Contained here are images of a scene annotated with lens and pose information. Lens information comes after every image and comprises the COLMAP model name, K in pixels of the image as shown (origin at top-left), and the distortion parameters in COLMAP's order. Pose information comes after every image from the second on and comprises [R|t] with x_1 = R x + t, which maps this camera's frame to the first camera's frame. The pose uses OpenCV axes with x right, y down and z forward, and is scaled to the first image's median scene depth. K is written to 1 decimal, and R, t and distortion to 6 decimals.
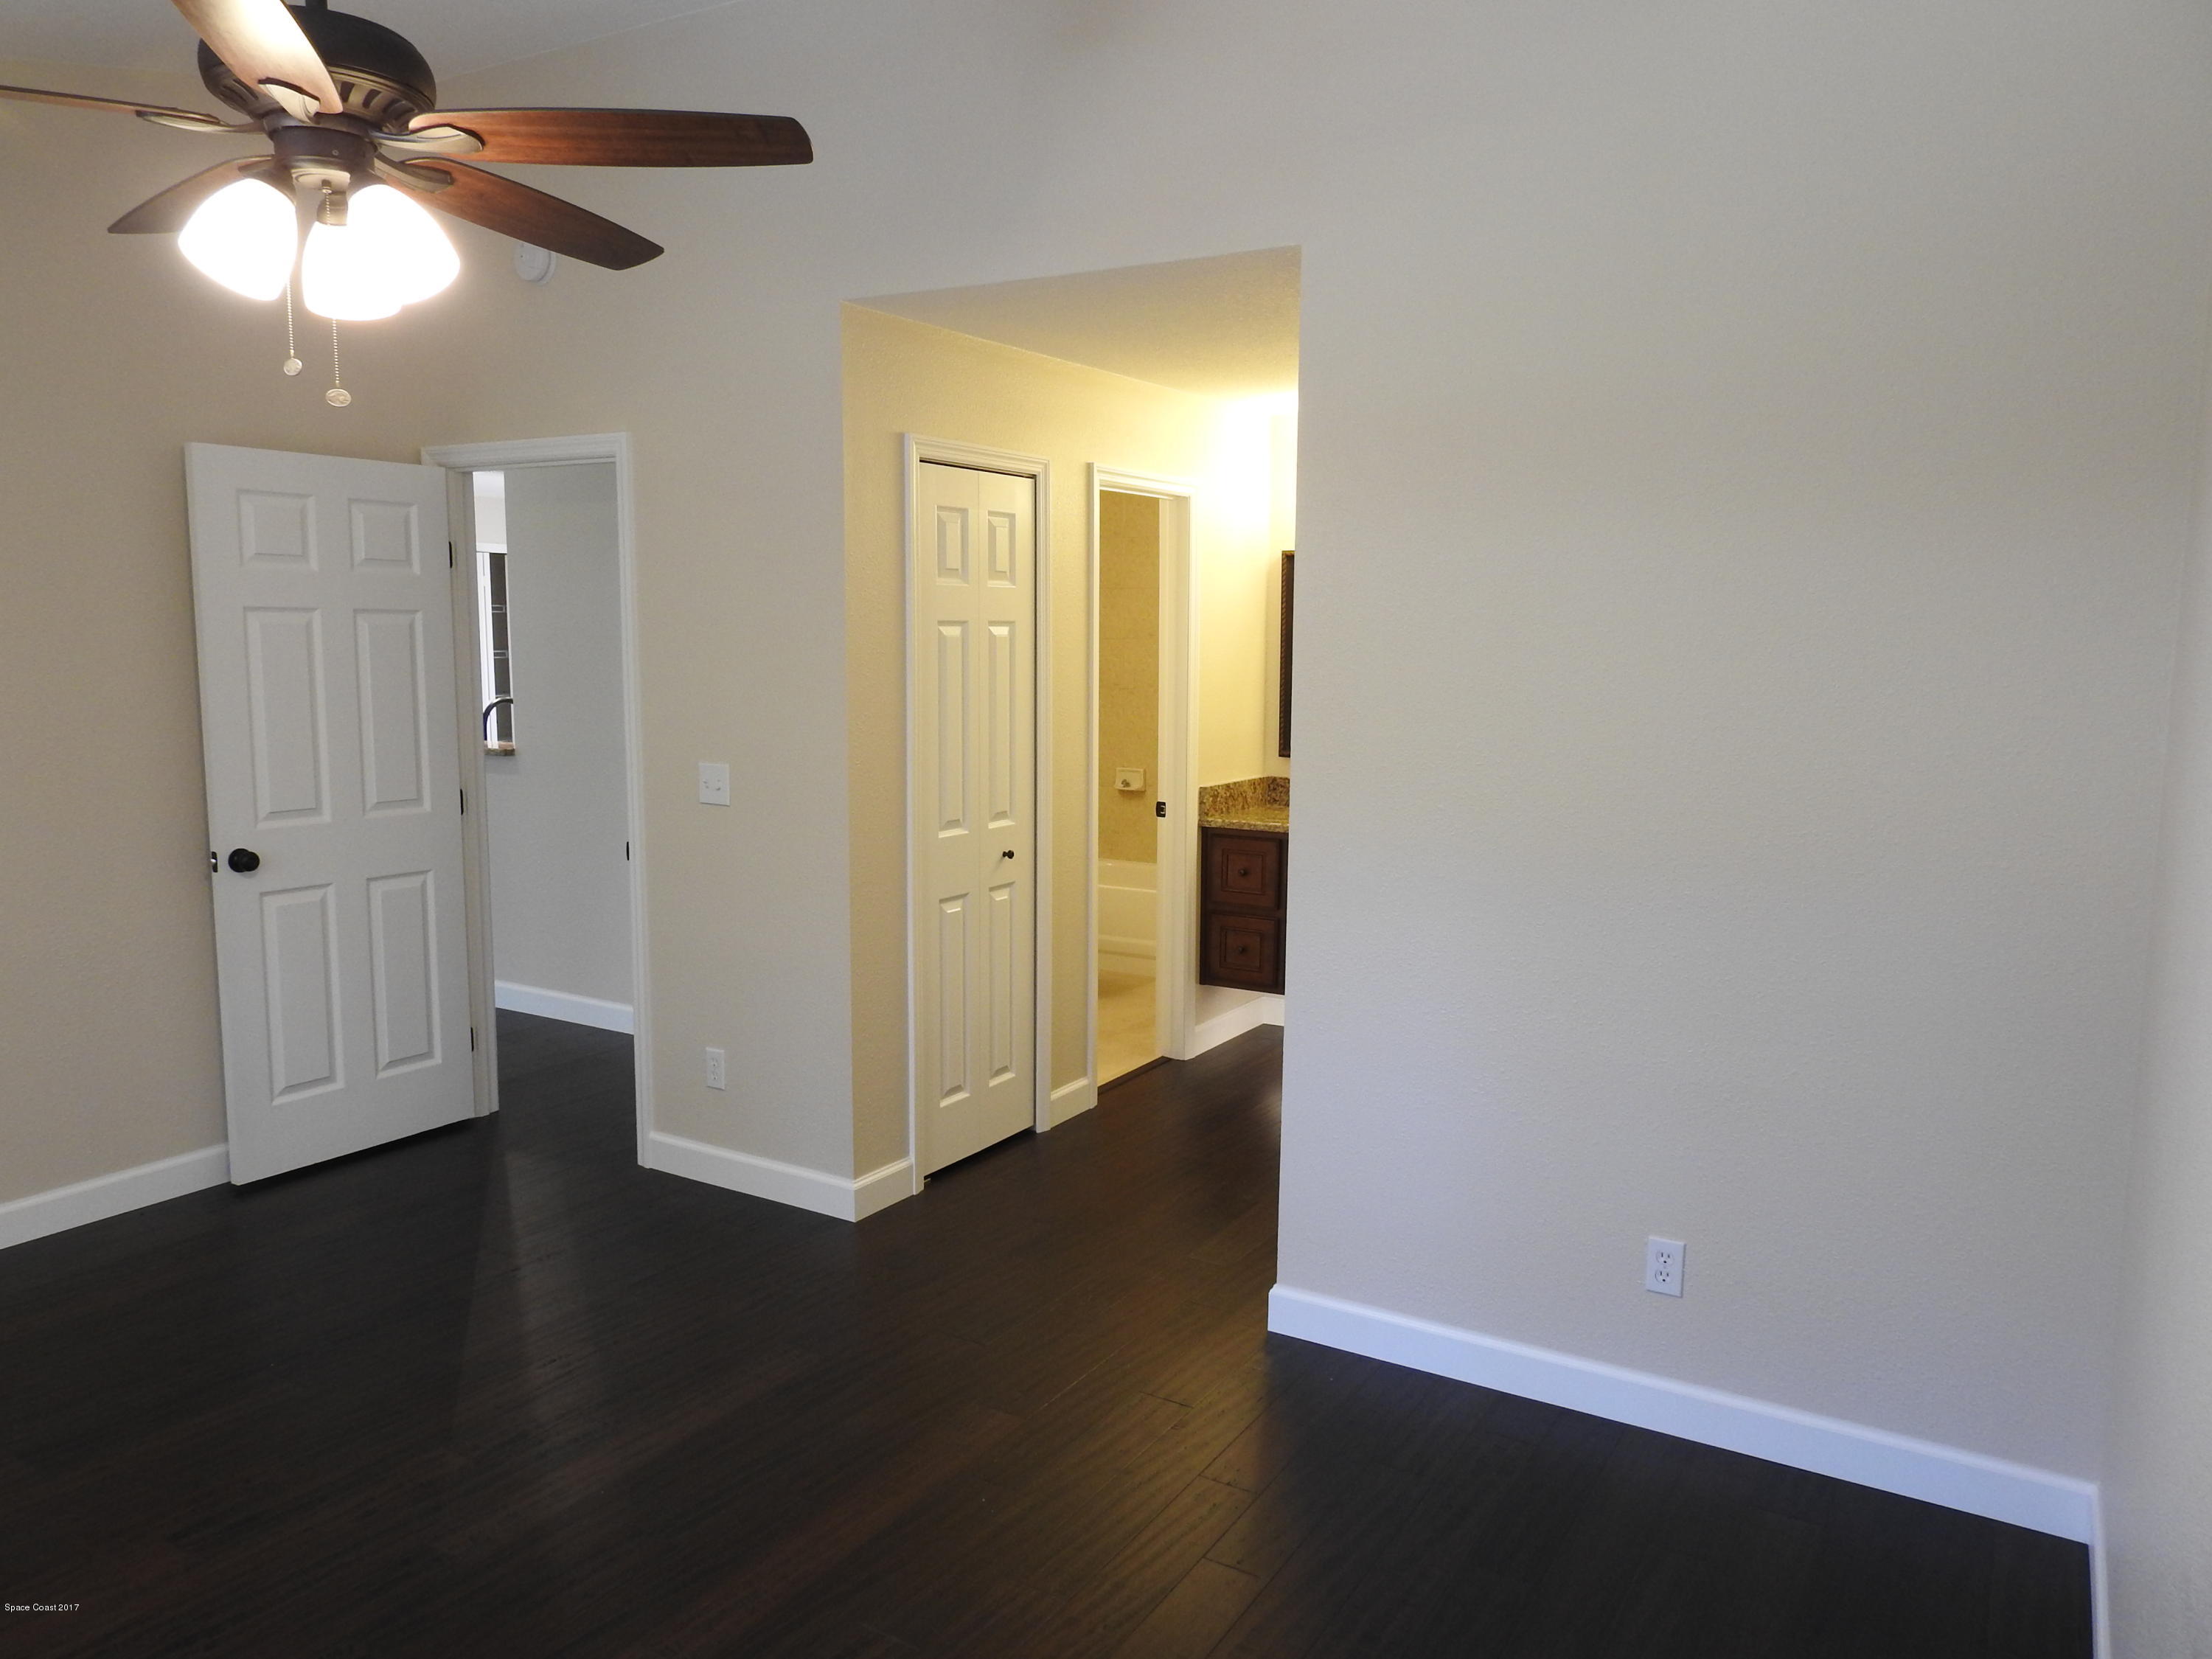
lens RADIAL K [[1585.4, 0, 1104.3], [0, 1585.4, 824.3], [0, 0, 1]] dist [-0.000193, 0.002468]
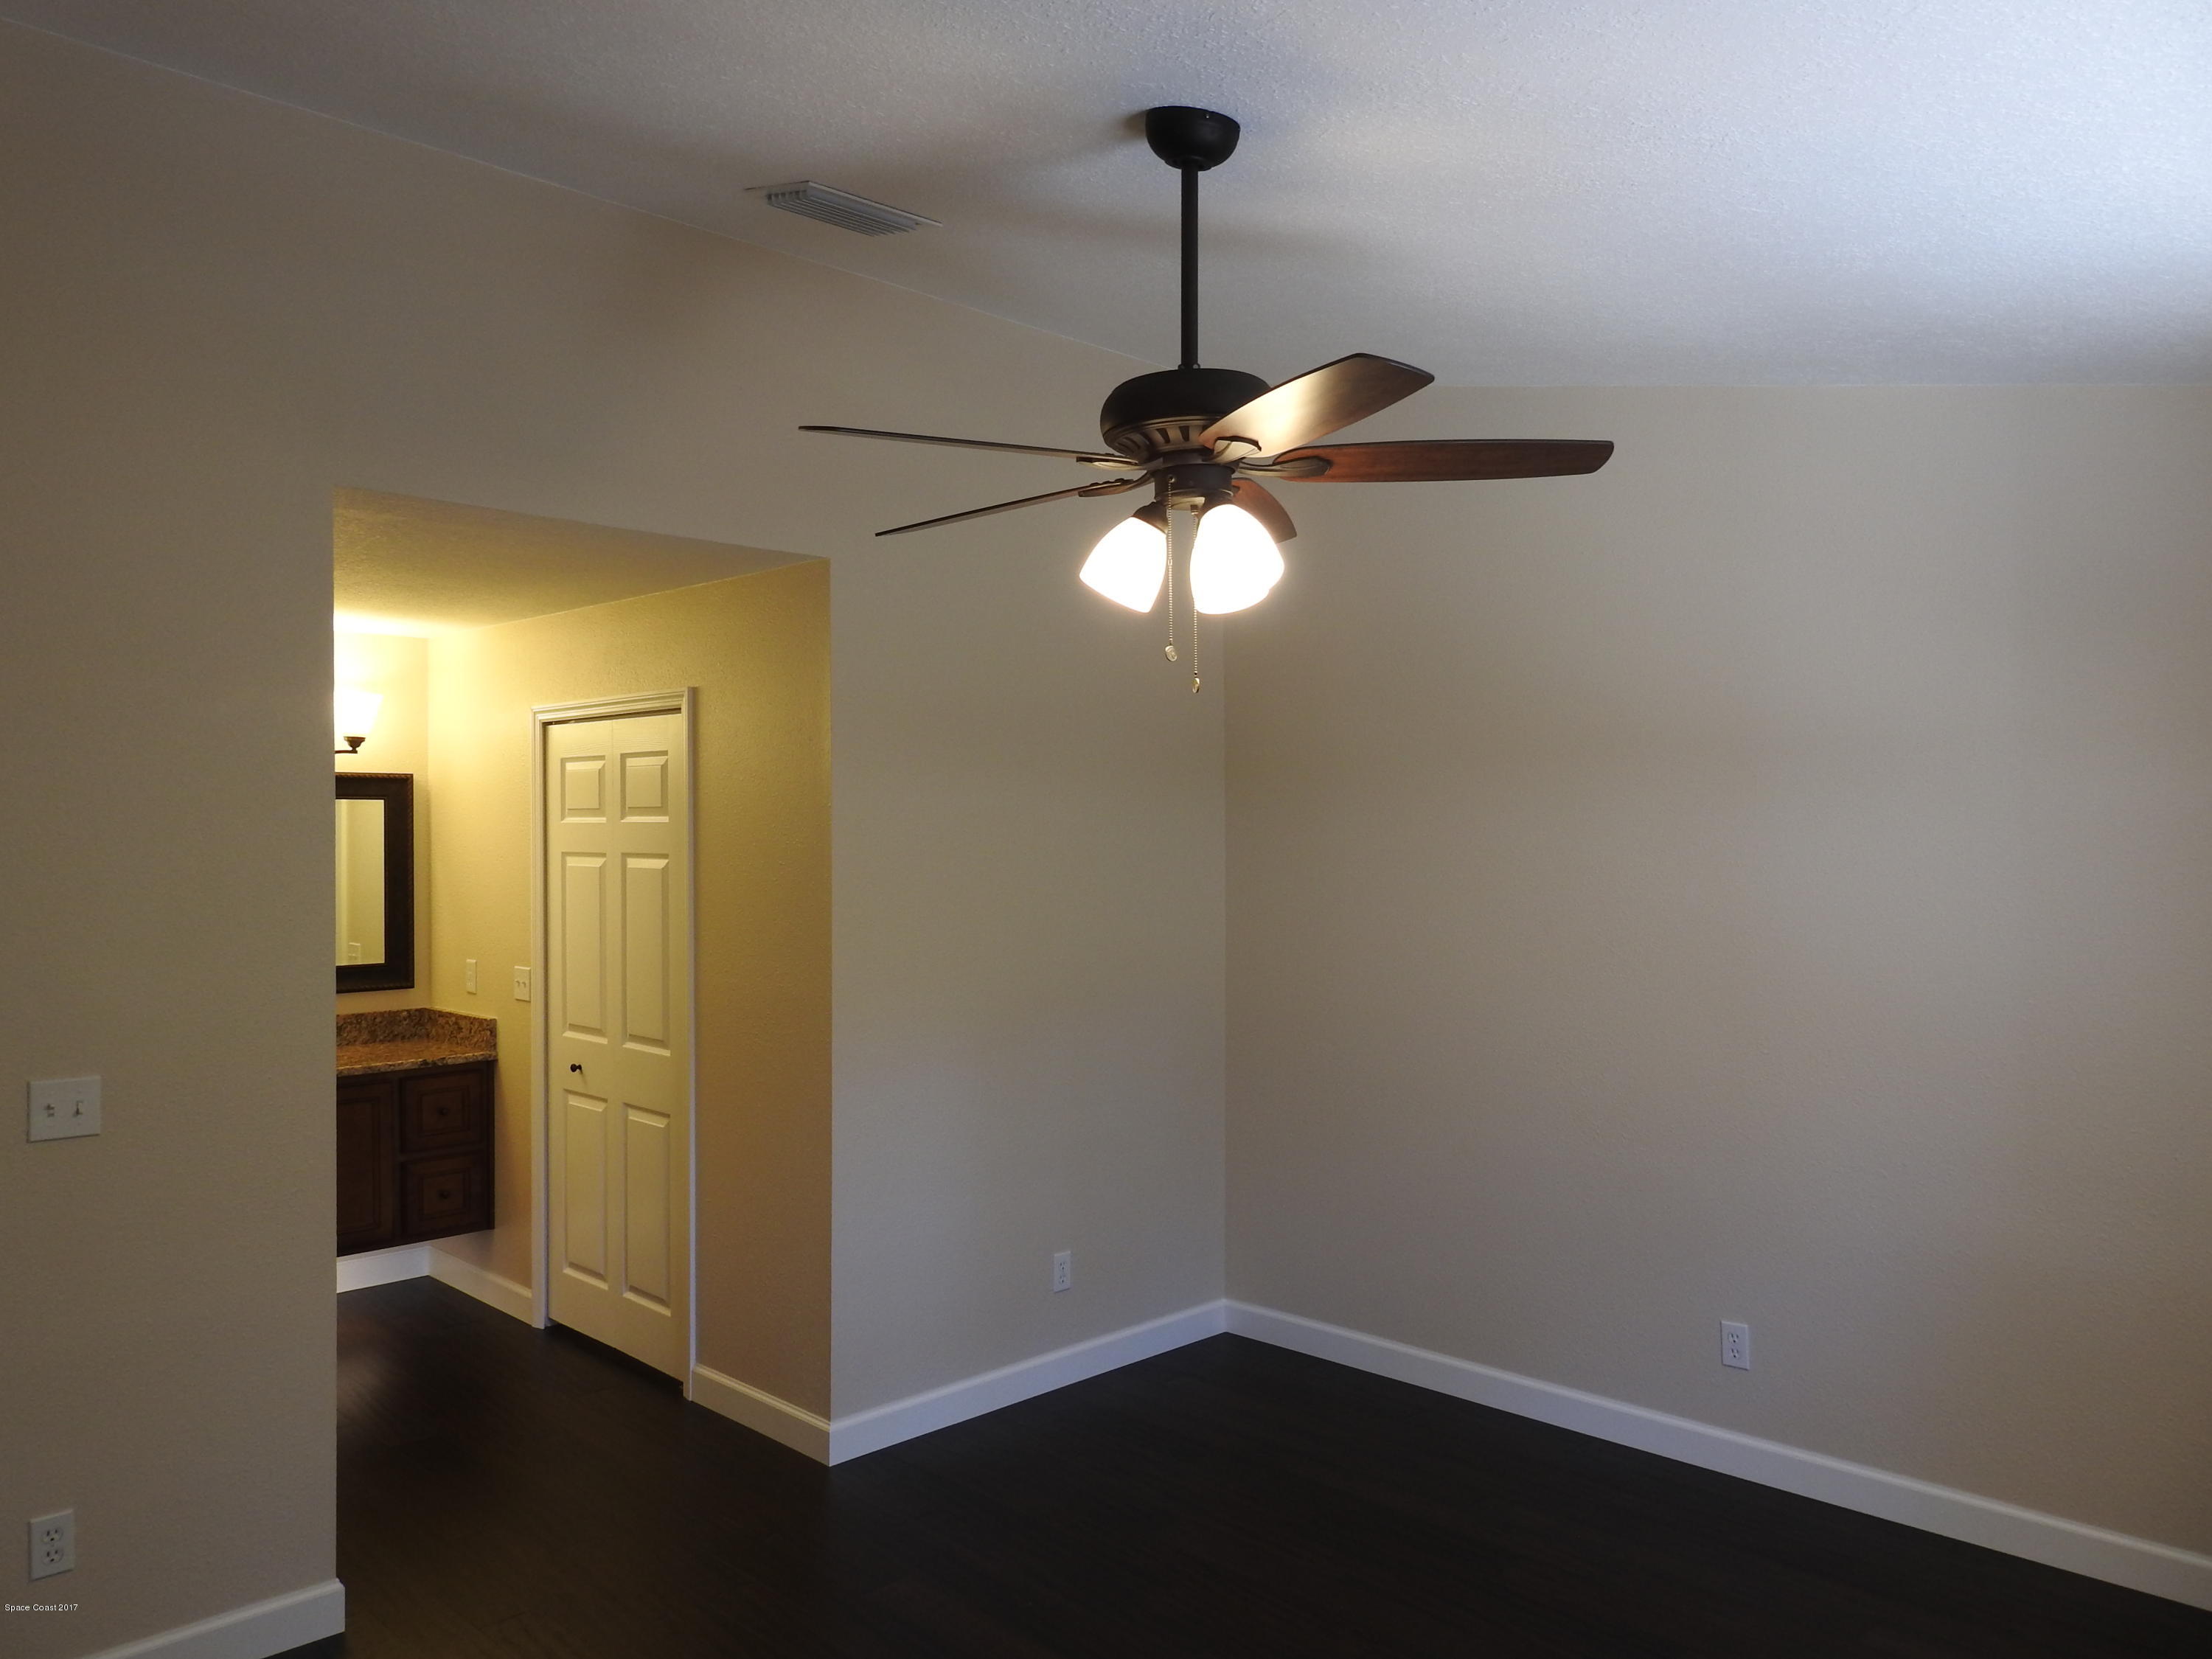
lens RADIAL K [[1585.4, 0, 1088.7], [0, 1585.4, 834.3], [0, 0, 1]] dist [-0.000193, 0.002468]
pose [[0.245607, -0.007908, 0.969337, -0.731992], [0.123940, 0.992016, -0.023310, -0.065630], [-0.961414, 0.125865, 0.244626, 0.361927]]
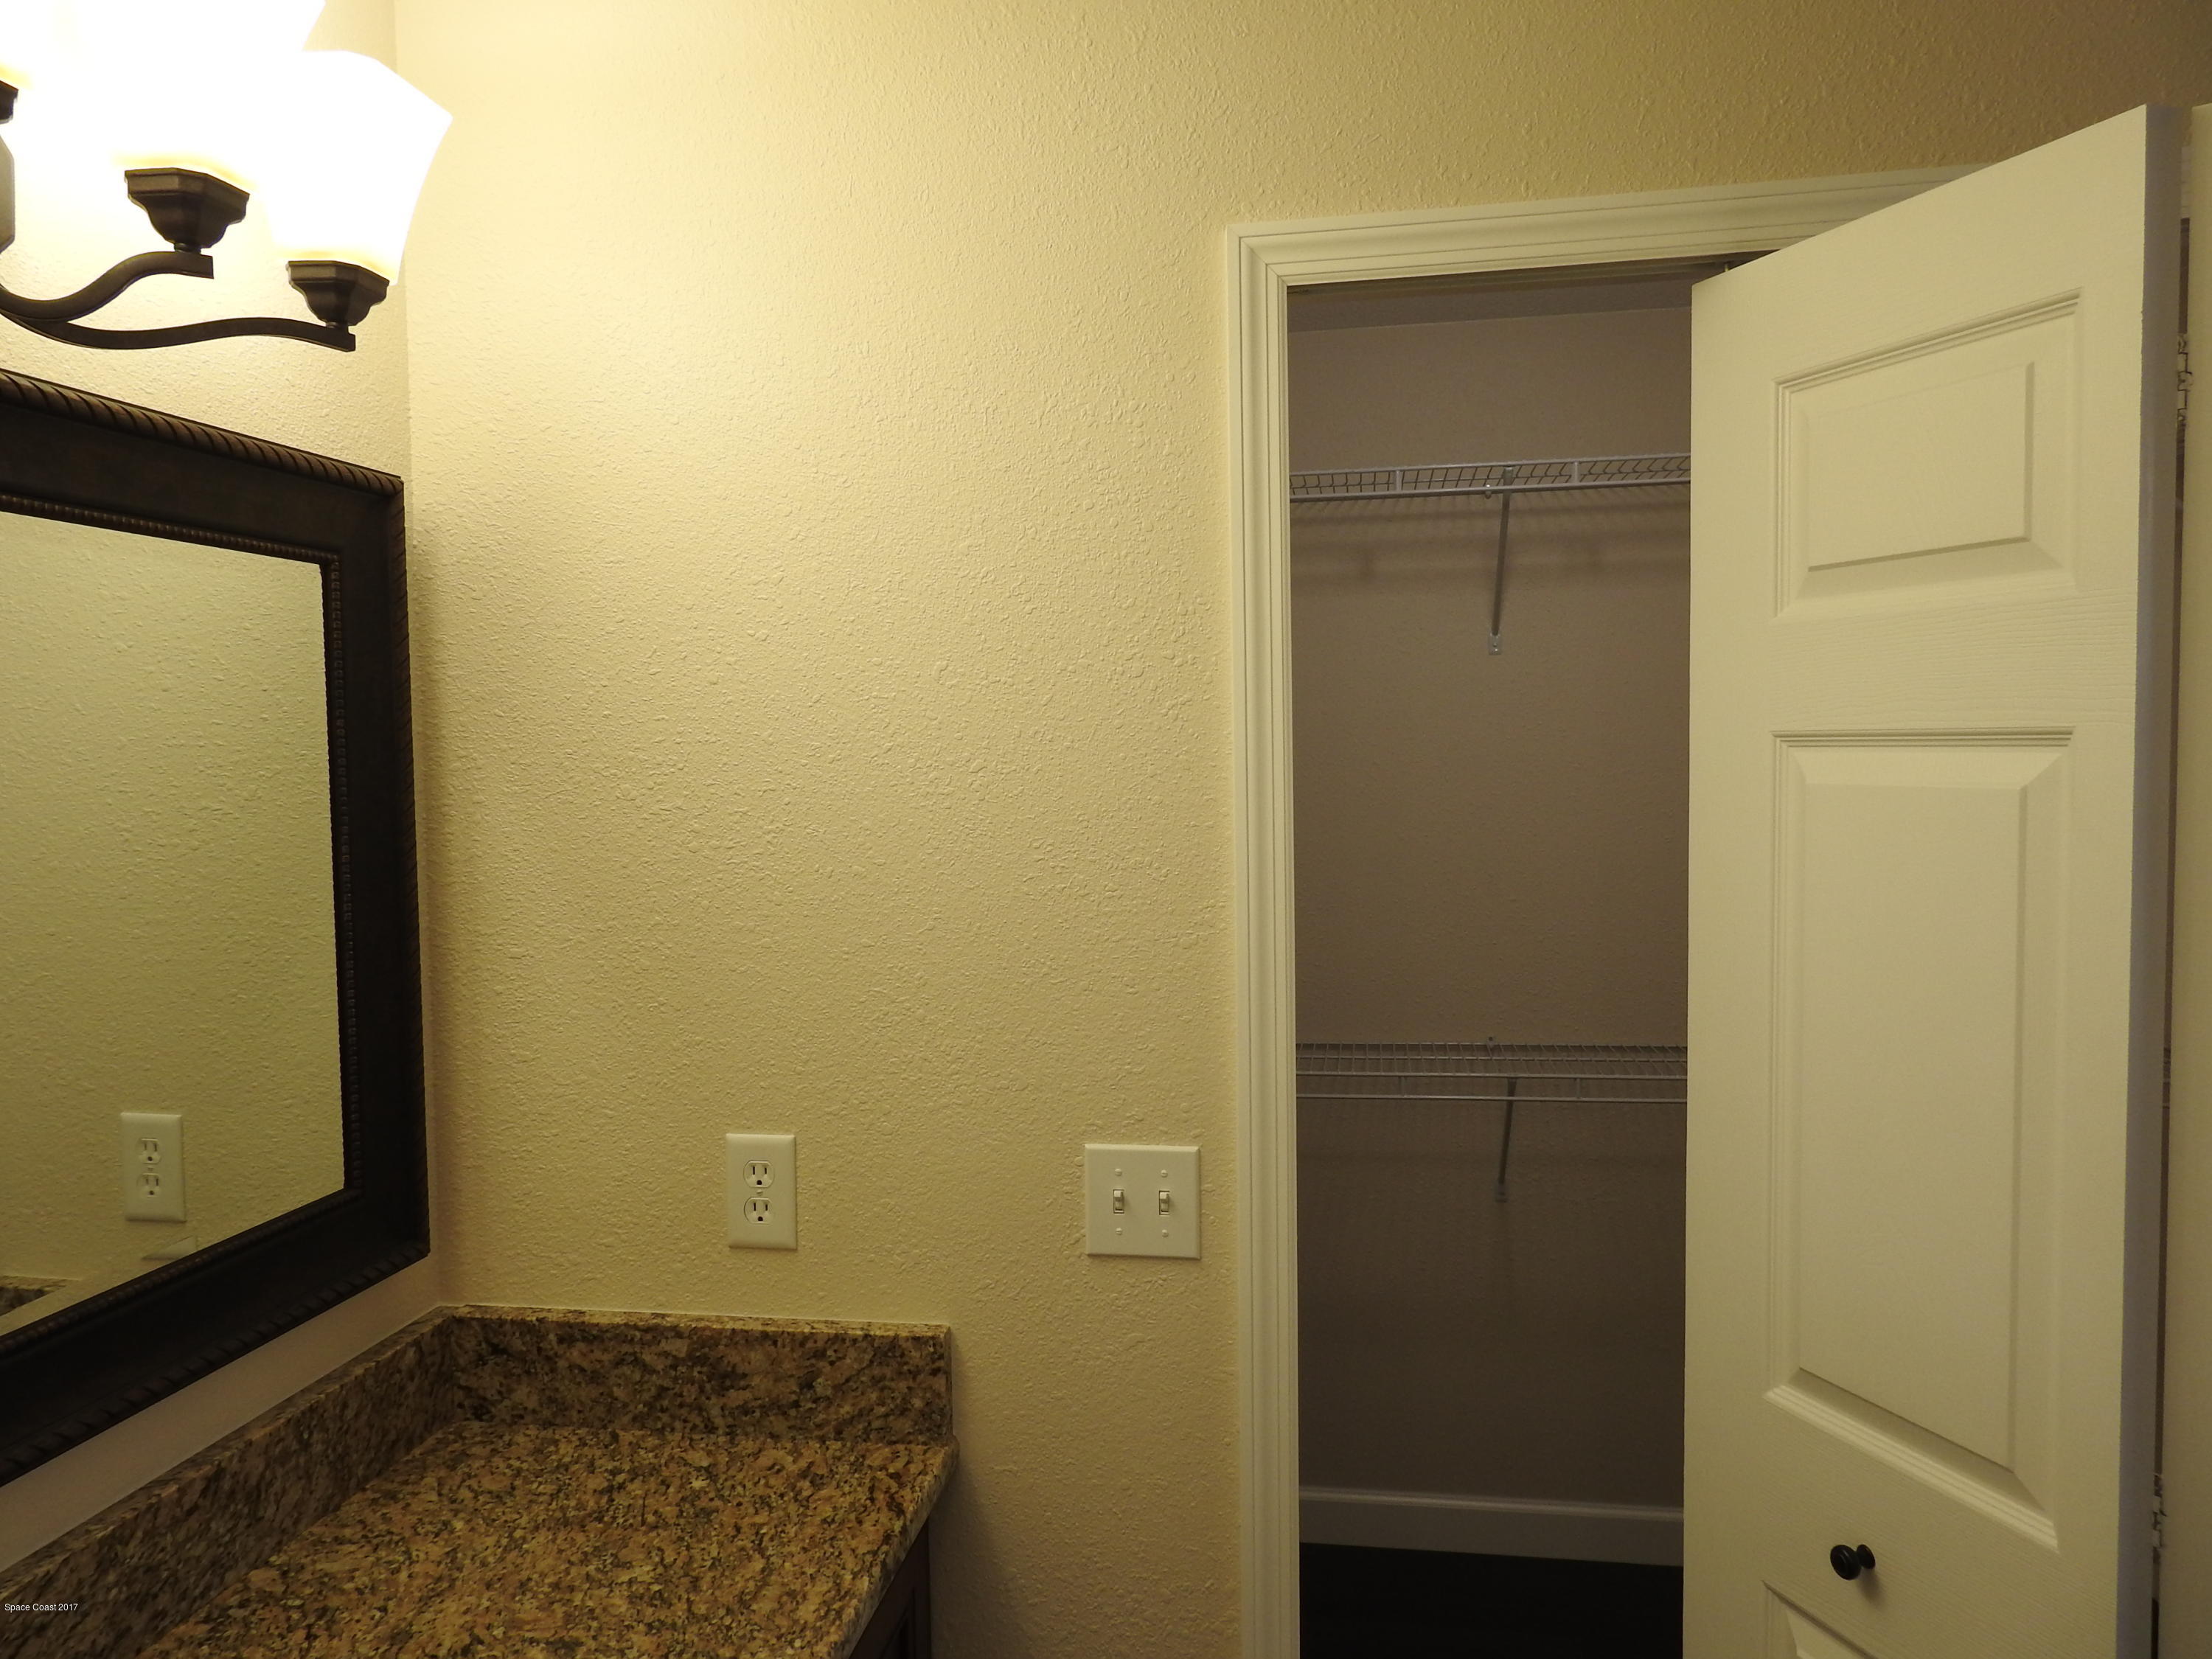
lens RADIAL K [[1585.4, 0, 1092.6], [0, 1585.4, 843.6], [0, 0, 1]] dist [-0.000193, 0.002468]
pose [[-0.359737, -0.050764, 0.931672, -0.027138], [0.130042, 0.986046, 0.103938, -0.146647], [-0.923947, 0.158547, -0.348116, 1.162926]]
